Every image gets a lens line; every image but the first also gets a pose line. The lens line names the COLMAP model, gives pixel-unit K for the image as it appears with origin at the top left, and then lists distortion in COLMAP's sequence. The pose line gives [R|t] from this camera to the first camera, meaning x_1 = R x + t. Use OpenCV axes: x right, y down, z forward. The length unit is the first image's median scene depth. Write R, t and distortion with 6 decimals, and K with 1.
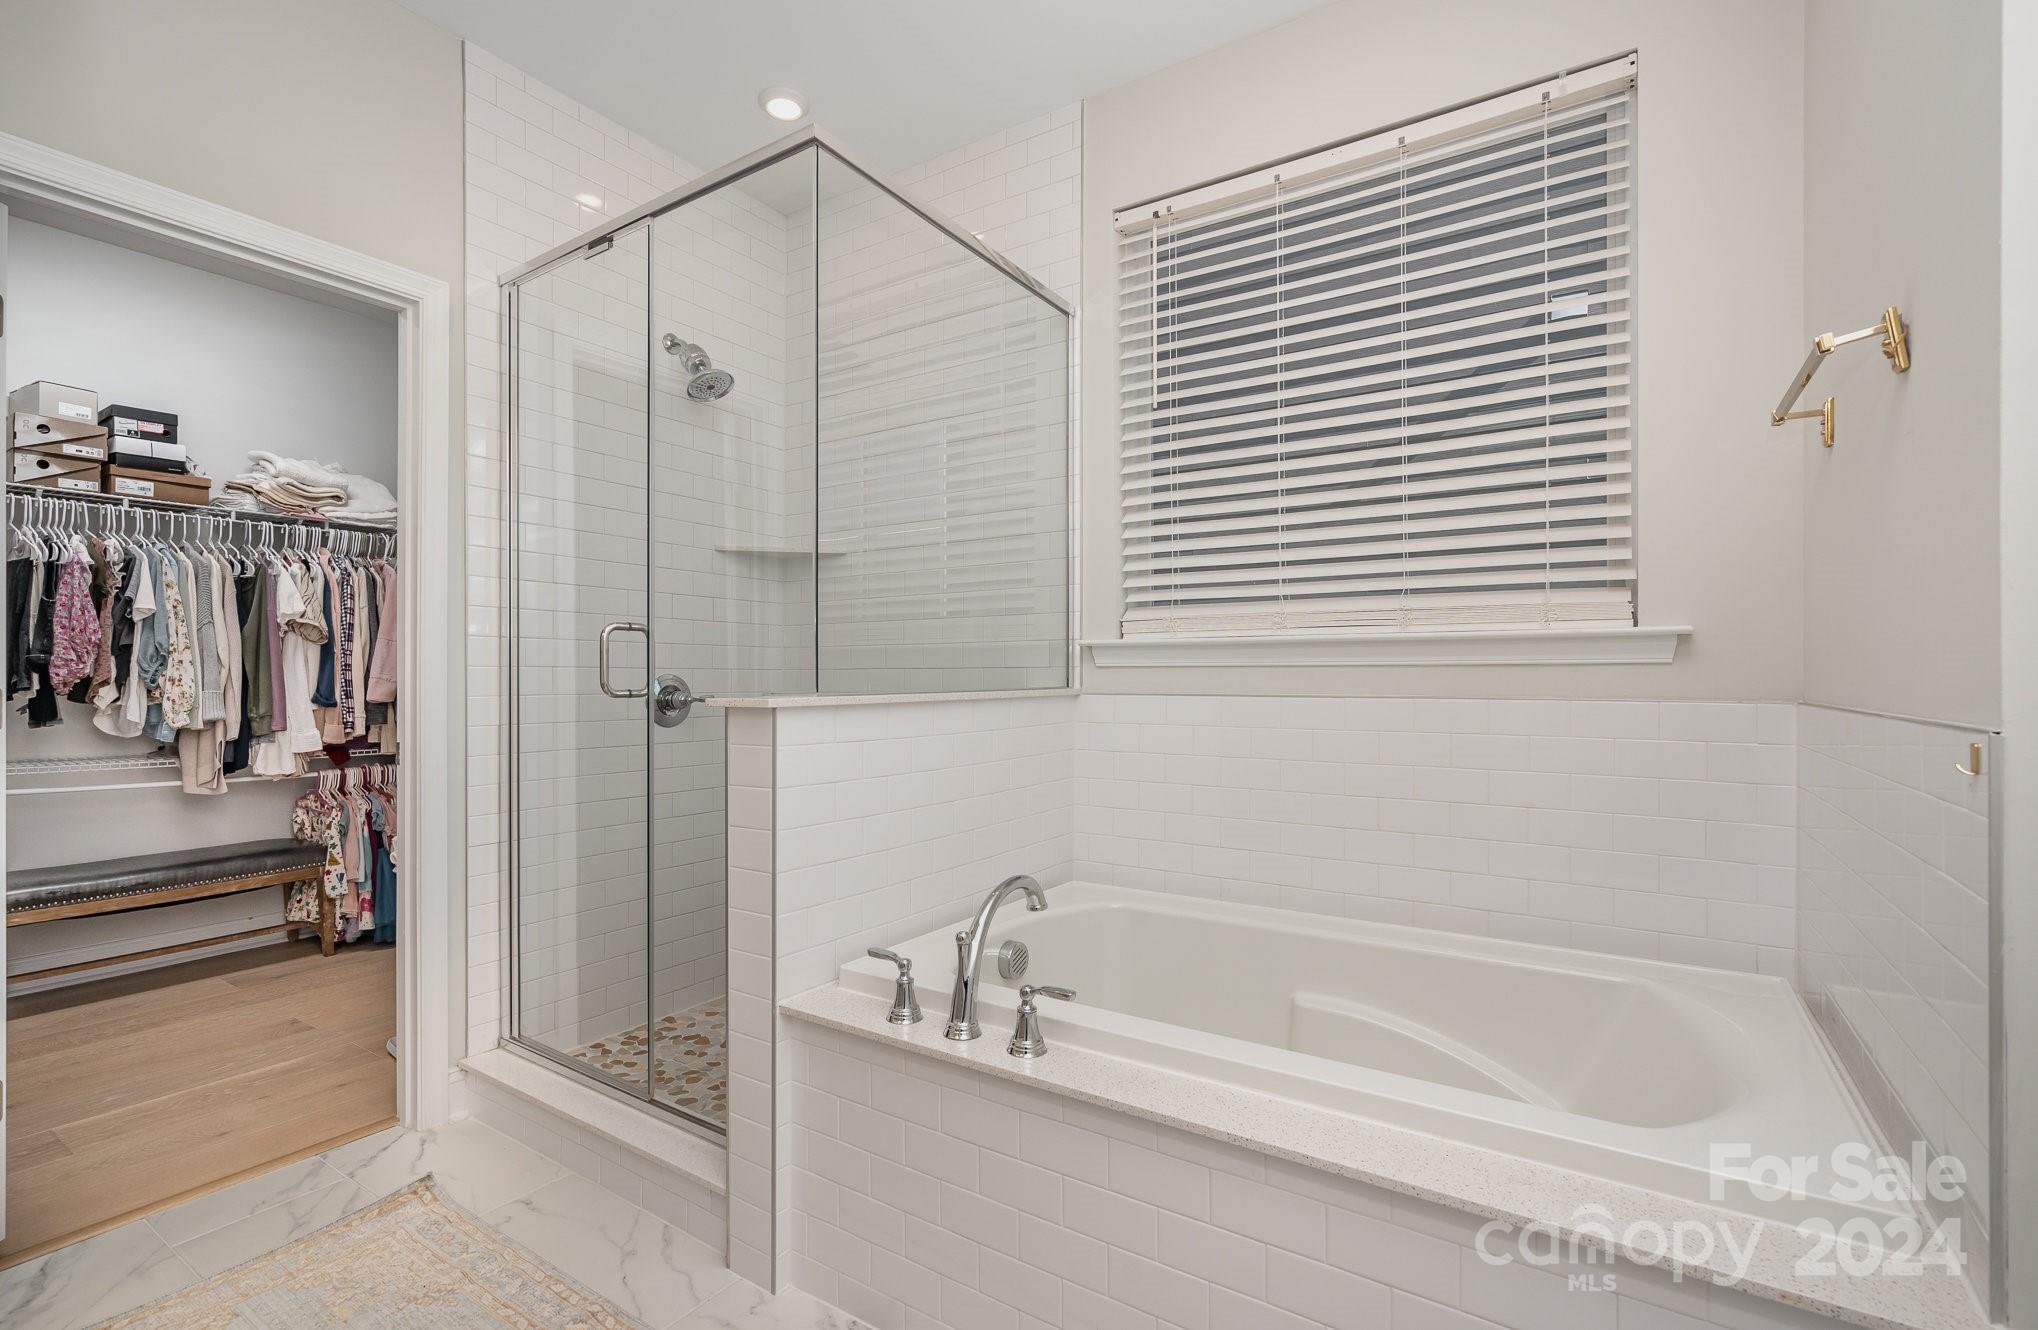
lens RADIAL K [[919.8, 0, 1019.5], [0, 919.8, 672.8], [0, 0, 1]] dist [0.002776, 0.000218]
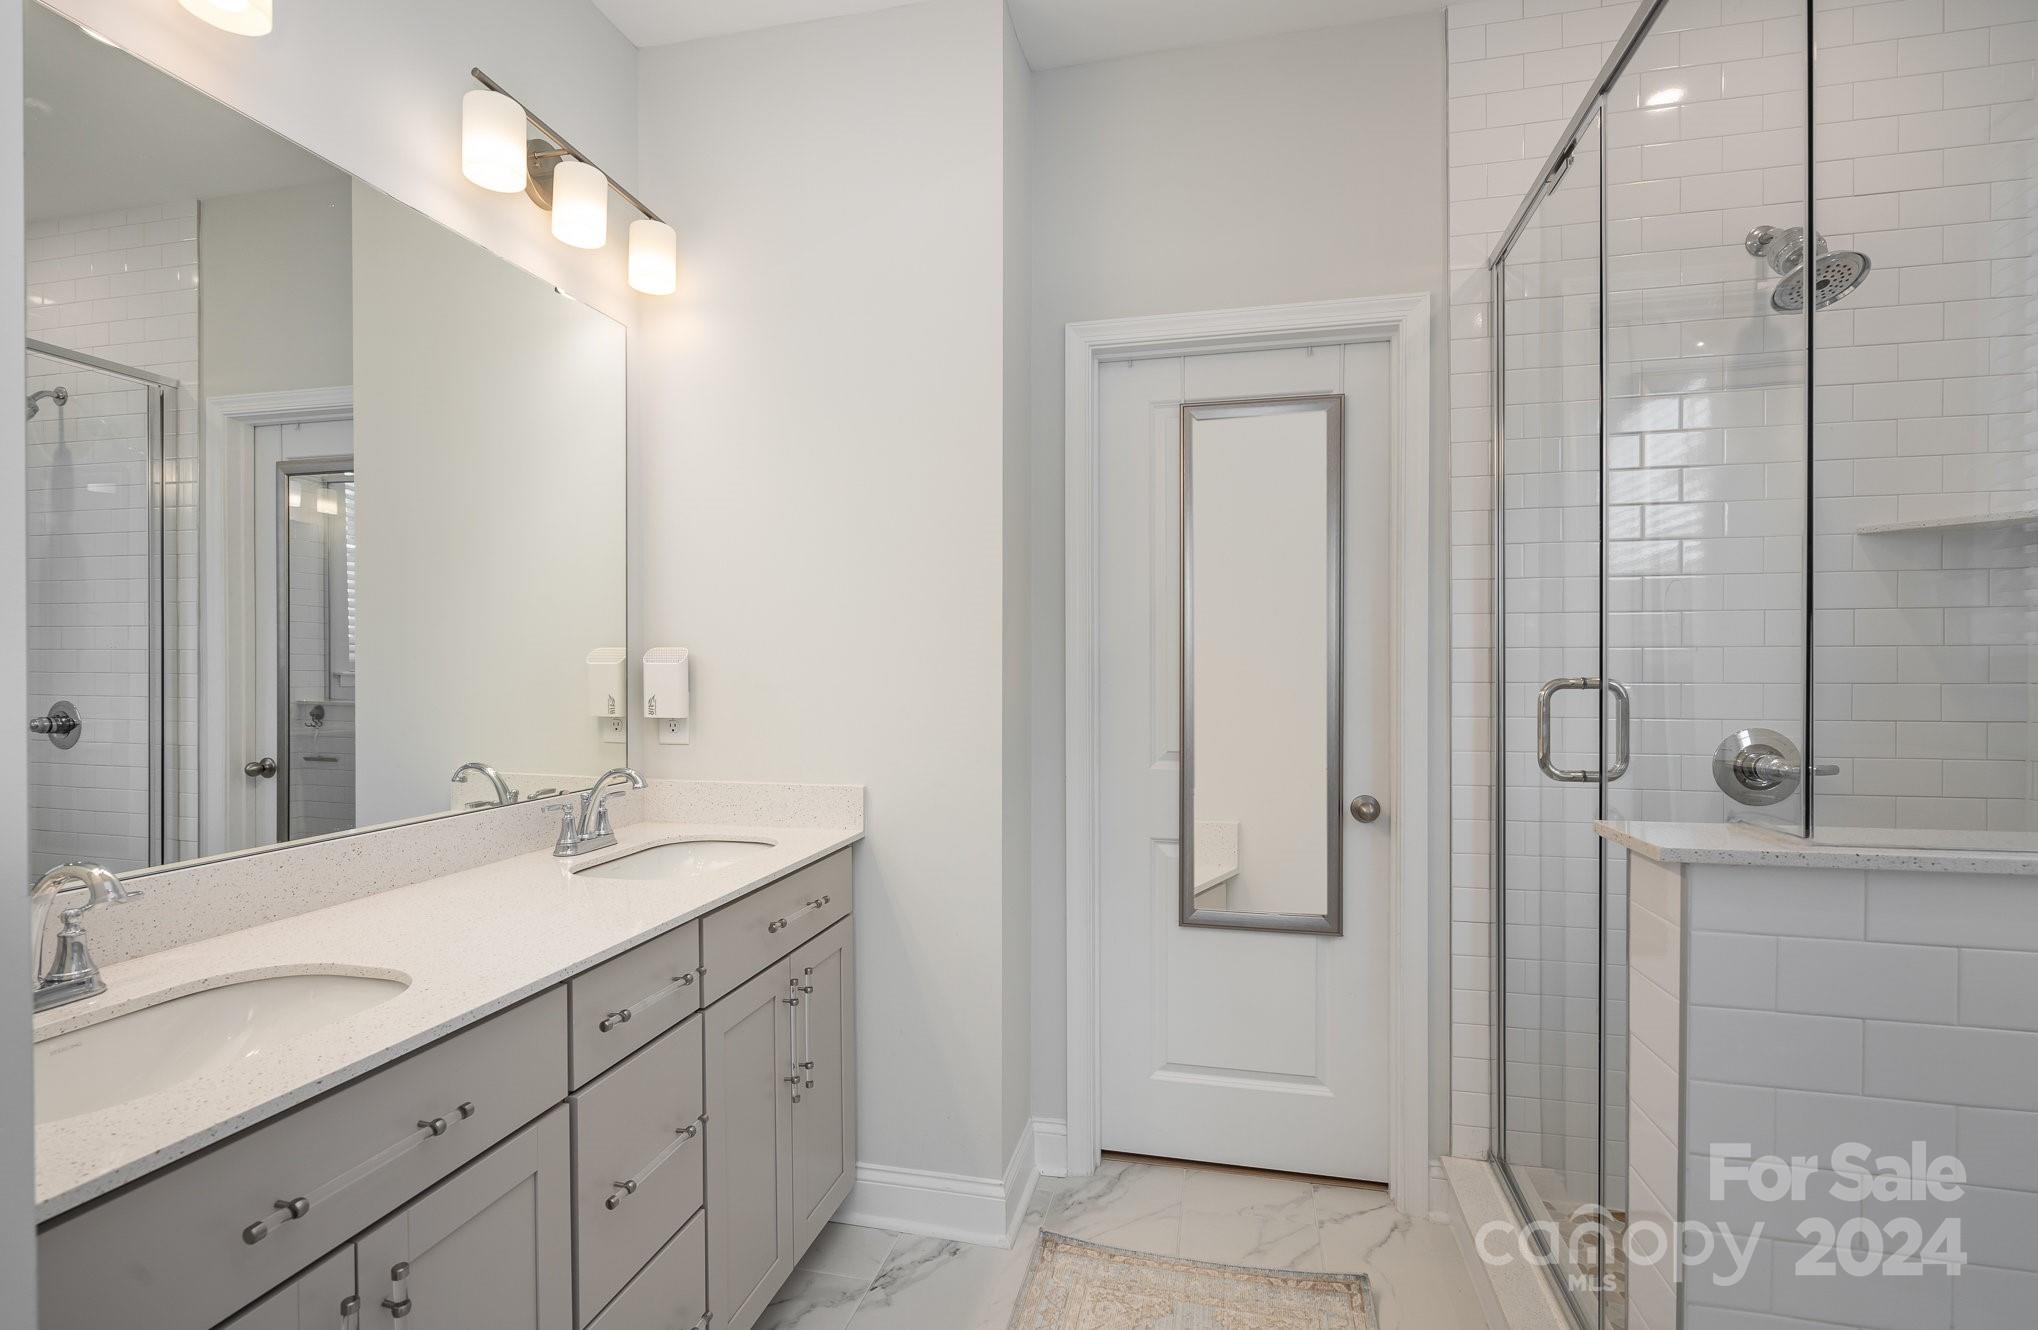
lens RADIAL K [[919.8, 0, 1021.2], [0, 919.8, 668.0], [0, 0, 1]] dist [0.002776, 0.000218]
pose [[0.347662, 0.004907, -0.937607, 0.100429], [0.005510, 0.999958, 0.007276, -0.071693], [0.937604, -0.007696, 0.347621, 0.348058]]
